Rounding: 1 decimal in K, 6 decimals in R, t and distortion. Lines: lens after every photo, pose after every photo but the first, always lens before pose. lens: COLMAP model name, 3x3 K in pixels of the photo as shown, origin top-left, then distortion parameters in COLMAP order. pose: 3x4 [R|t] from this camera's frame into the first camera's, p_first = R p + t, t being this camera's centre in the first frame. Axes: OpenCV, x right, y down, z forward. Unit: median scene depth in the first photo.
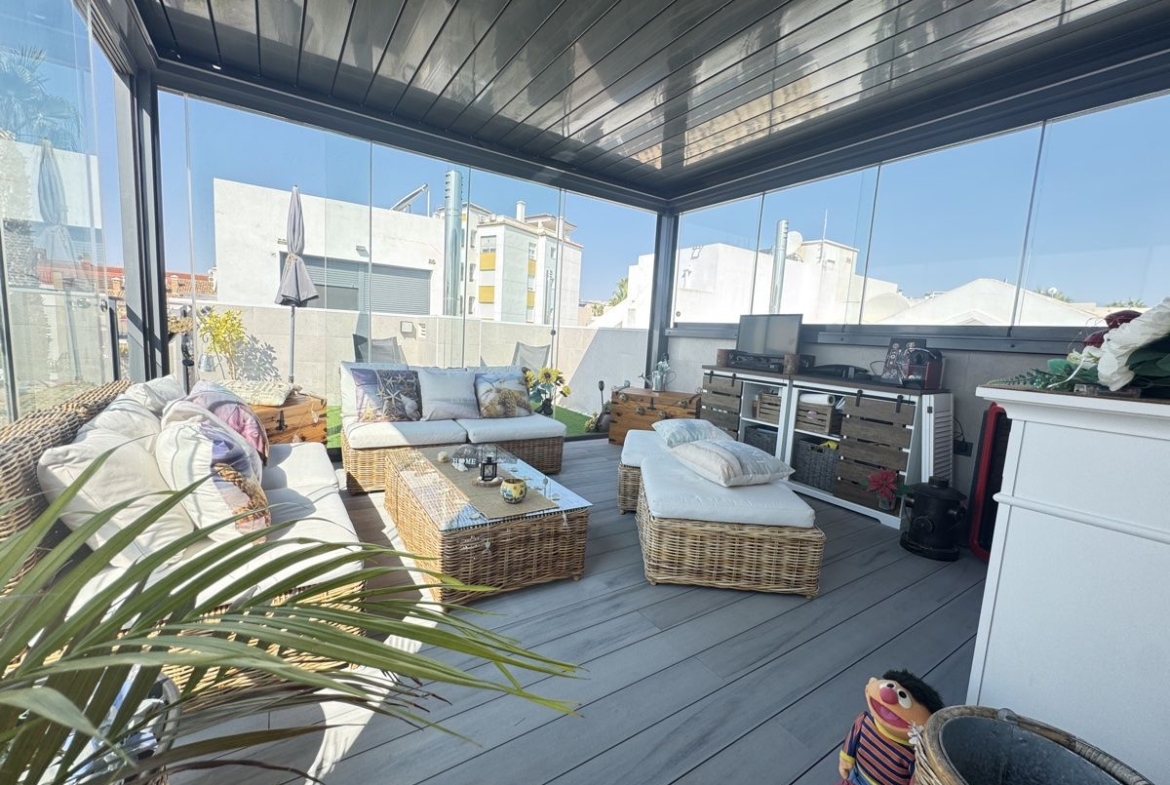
lens RADIAL K [[469.6, 0, 584.9], [0, 469.6, 389.3], [0, 0, 1]] dist [-0.000219, -0.000311]
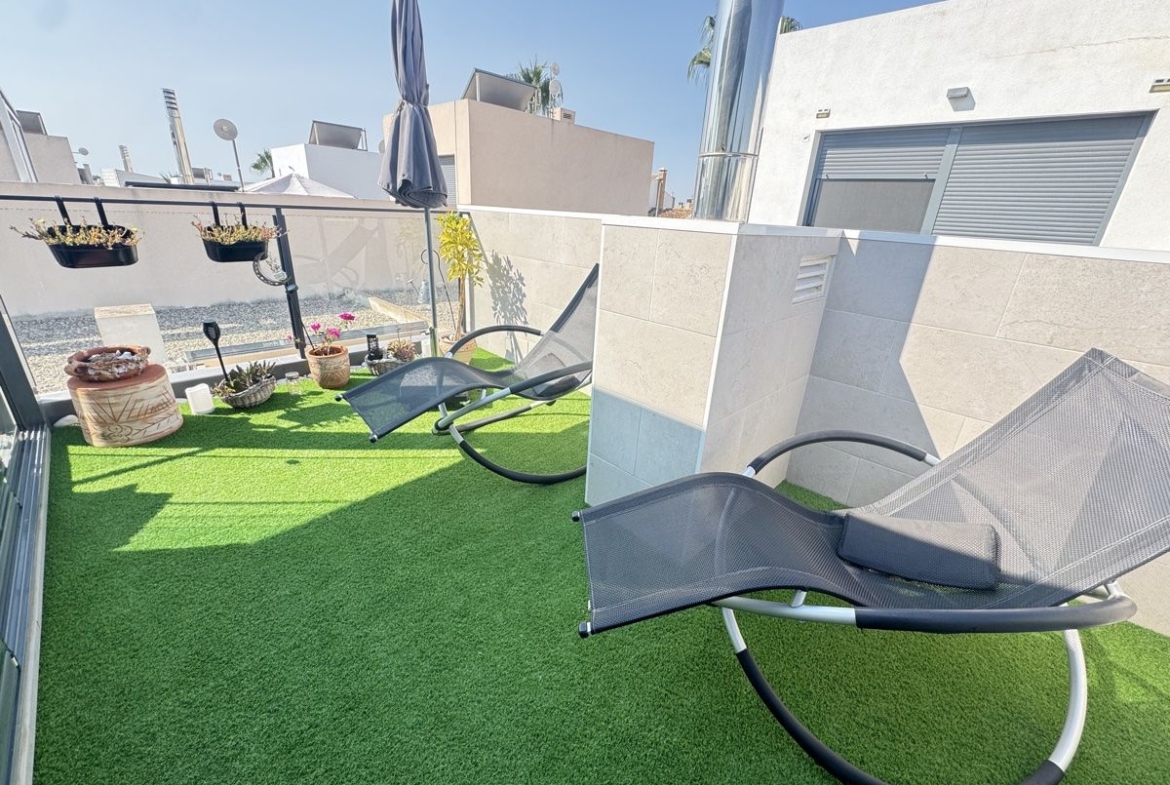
lens RADIAL K [[469.6, 0, 584.9], [0, 469.6, 389.3], [0, 0, 1]] dist [-0.000219, -0.000311]
pose [[0.213422, 0.303441, -0.928641, 0.005330], [-0.156205, 0.948912, 0.274165, -0.156561], [0.964391, 0.086546, 0.249918, 1.087527]]
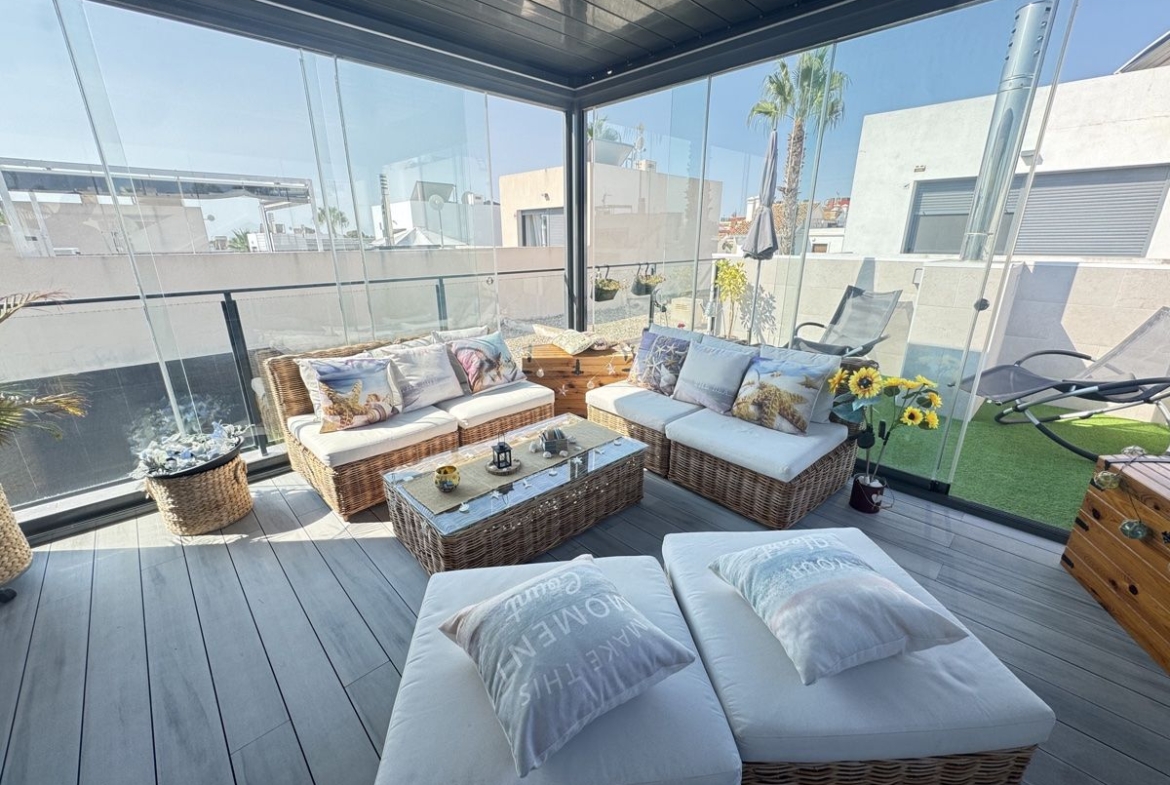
lens RADIAL K [[466.6, 0, 585.0], [0, 466.6, 392.5], [0, 0, 1]] dist [-0.000734, -0.000308]
pose [[0.184220, 0.250559, -0.950412, 0.345289], [-0.102222, 0.966602, 0.235014, -0.098946], [0.977555, 0.053859, 0.203680, 0.453551]]
